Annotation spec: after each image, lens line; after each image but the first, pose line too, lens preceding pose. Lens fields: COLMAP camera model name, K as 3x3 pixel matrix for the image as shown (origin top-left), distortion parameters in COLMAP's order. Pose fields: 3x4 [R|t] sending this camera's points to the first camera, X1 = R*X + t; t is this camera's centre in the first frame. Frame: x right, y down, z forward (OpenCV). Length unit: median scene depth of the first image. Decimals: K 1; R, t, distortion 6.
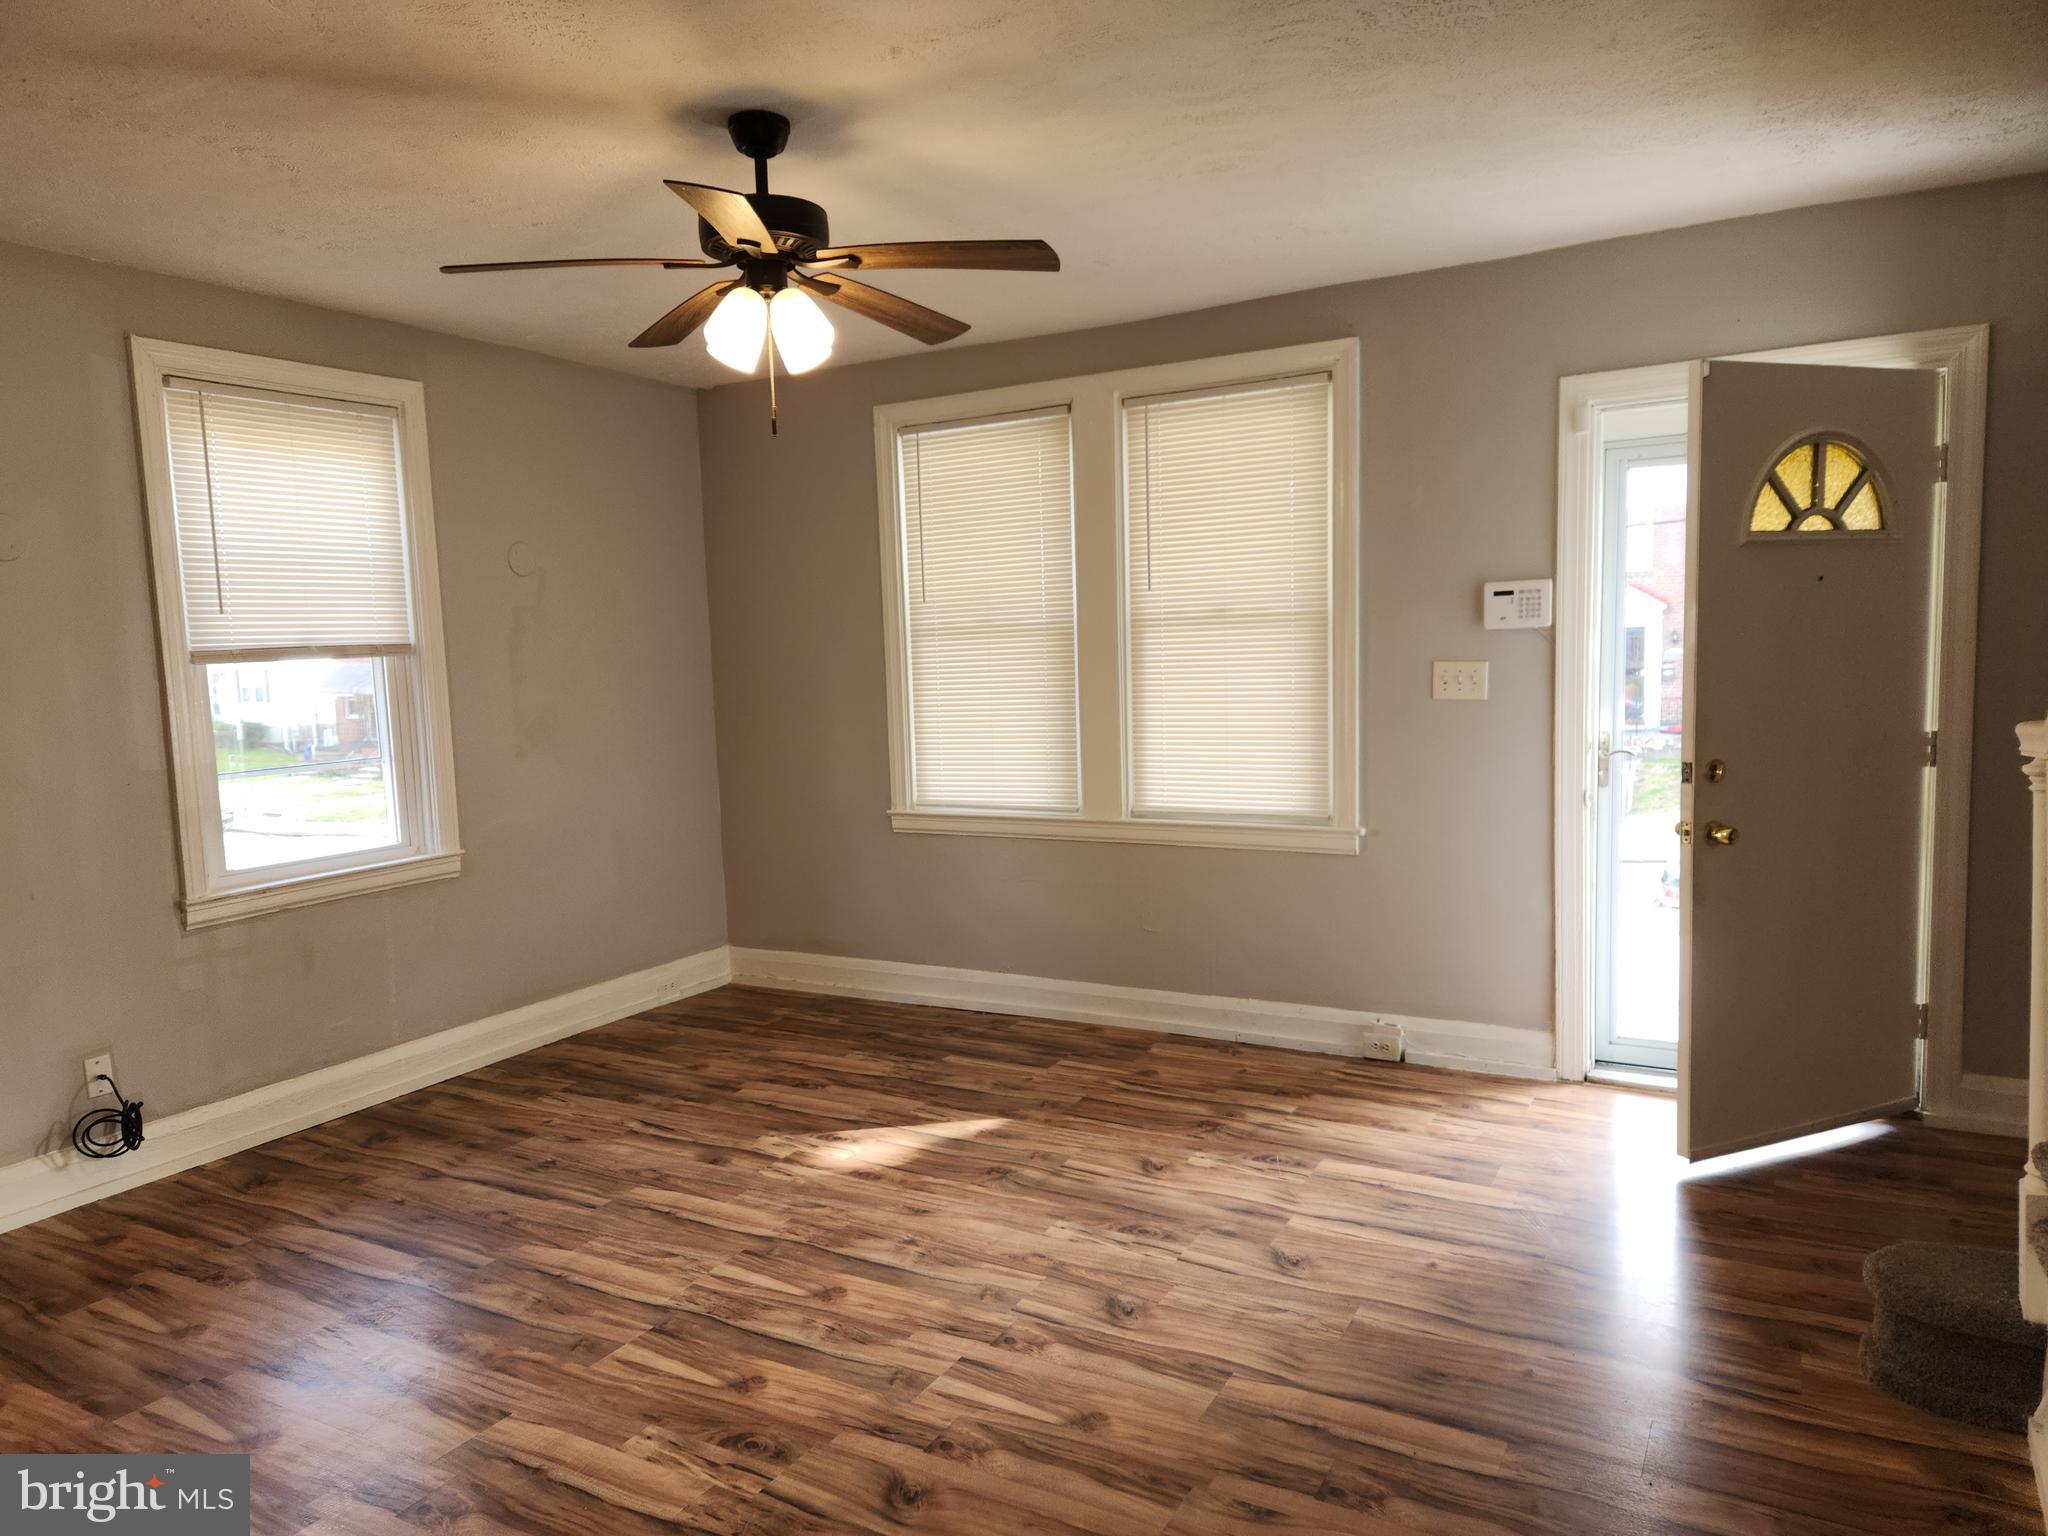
lens RADIAL K [[1361.9, 0, 1018.0], [0, 1361.9, 783.5], [0, 0, 1]] dist [0.078674, -0.063102]
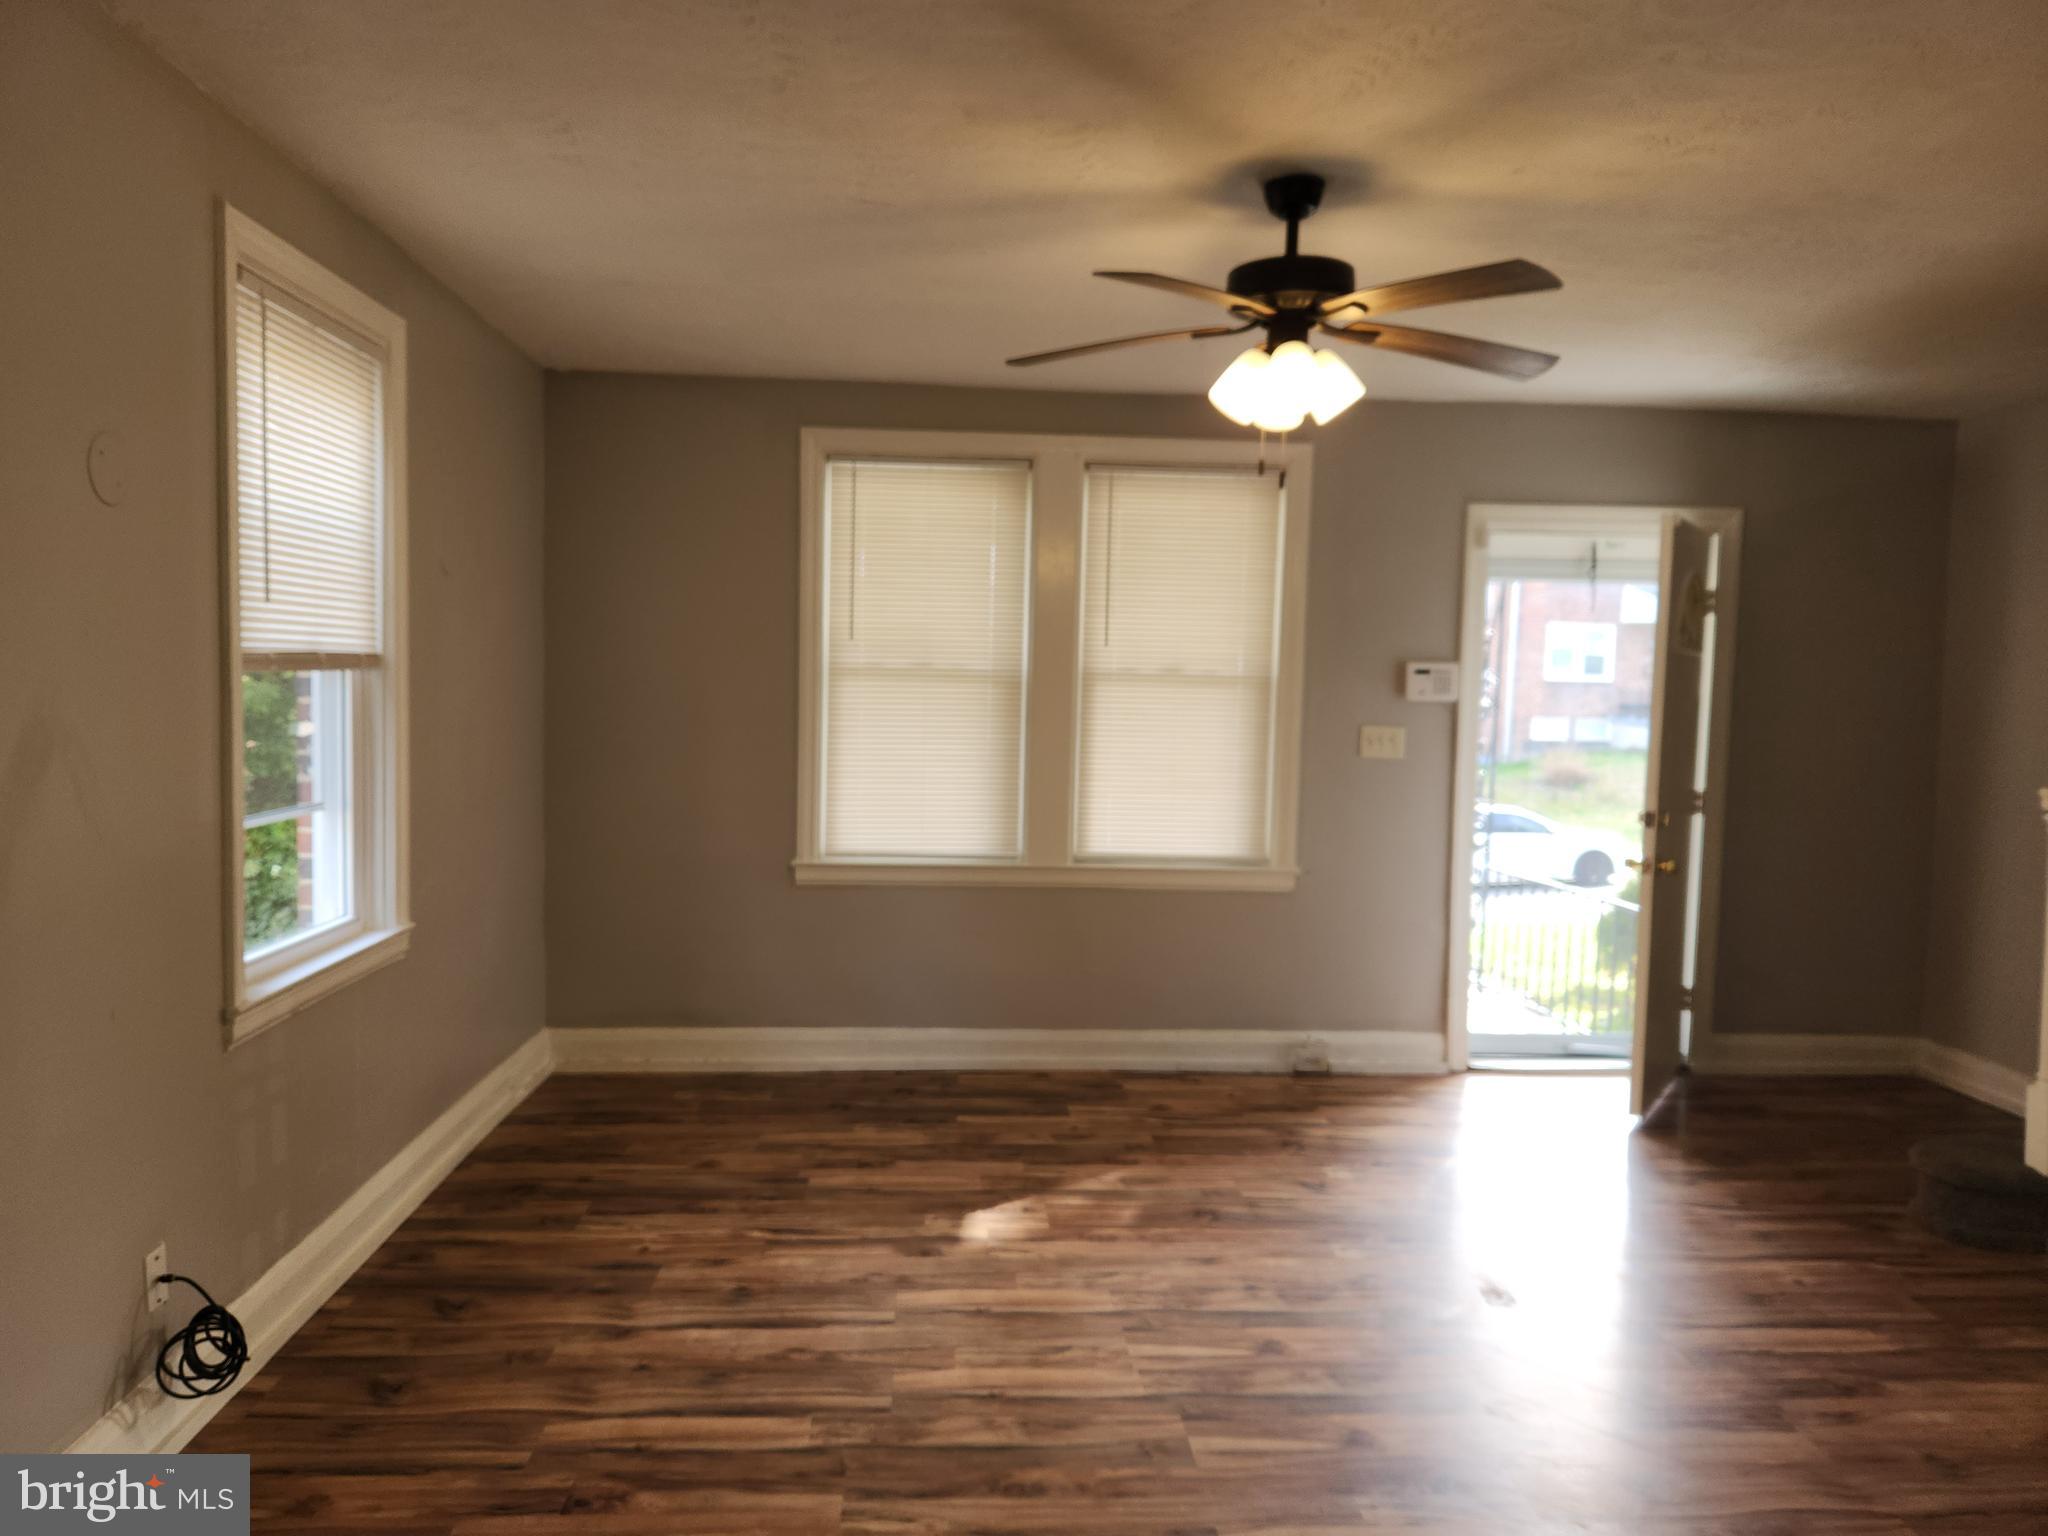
lens RADIAL K [[1364.3, 0, 1023.7], [0, 1364.3, 775.9], [0, 0, 1]] dist [0.071441, -0.062053]
pose [[0.838029, 0.015094, 0.545417, -0.598577], [0.006471, 0.999272, -0.037597, -0.003206], [-0.545587, 0.035036, 0.837321, 0.179484]]
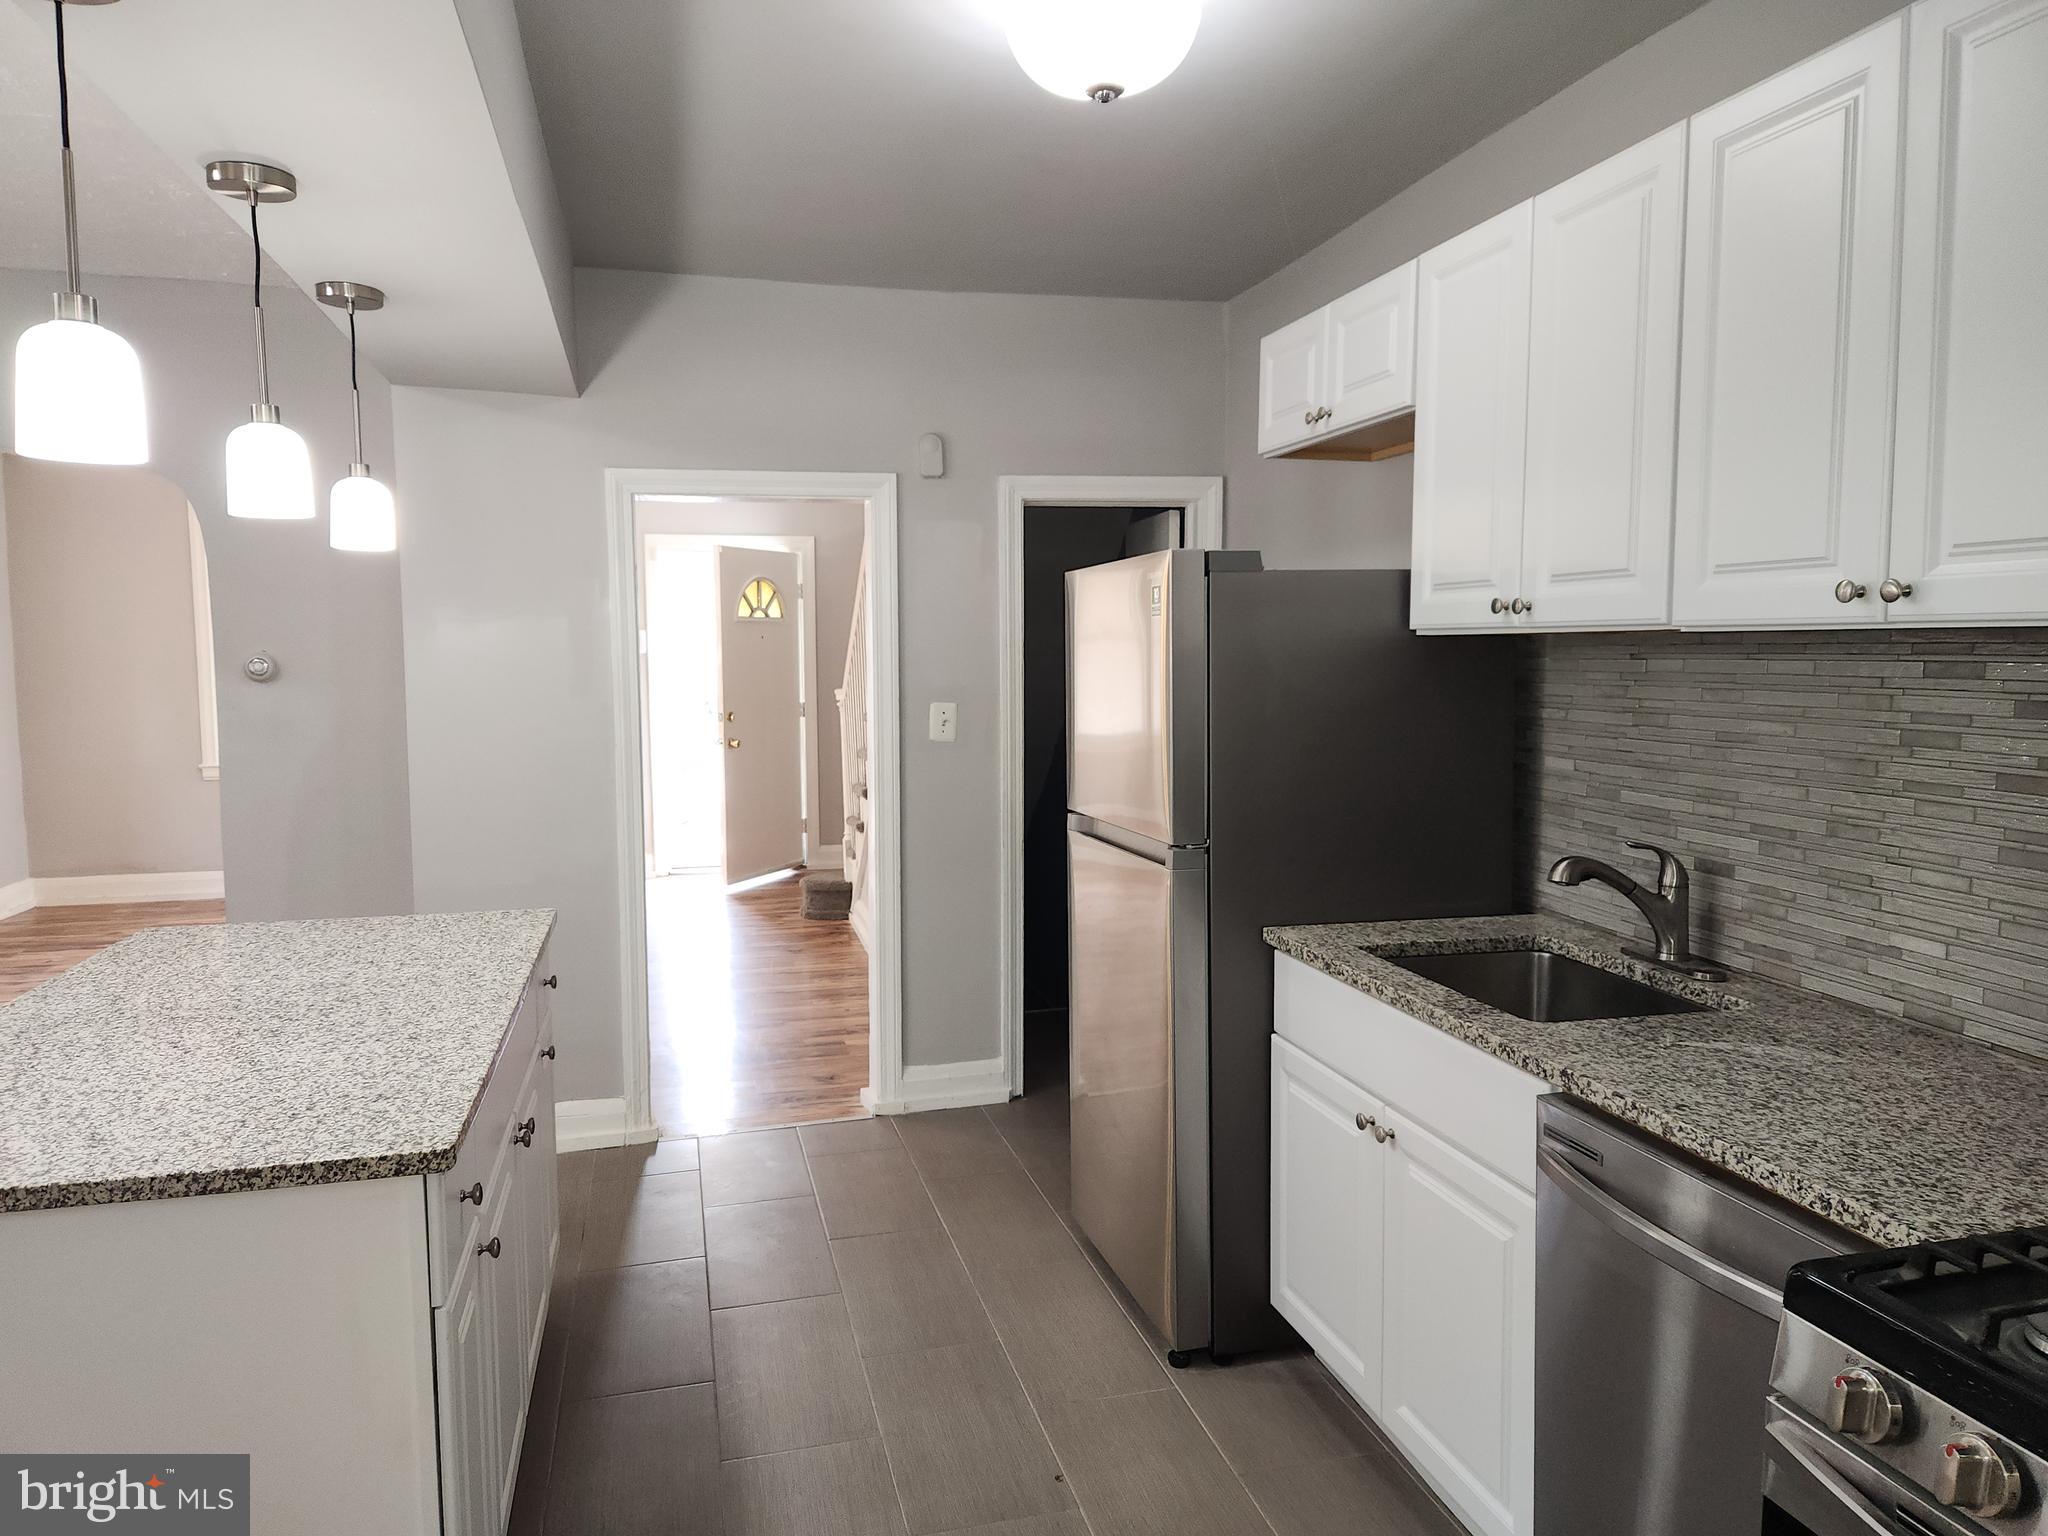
lens RADIAL K [[1393.0, 0, 1024.0], [0, 1393.0, 768.0], [0, 0, 1]] dist [0.071724, -0.061601]
pose [[0.723042, -0.028431, 0.690218, -0.634891], [0.049110, 0.998740, -0.010307, 0.103311], [-0.689056, 0.041349, 0.723528, -0.865881]]
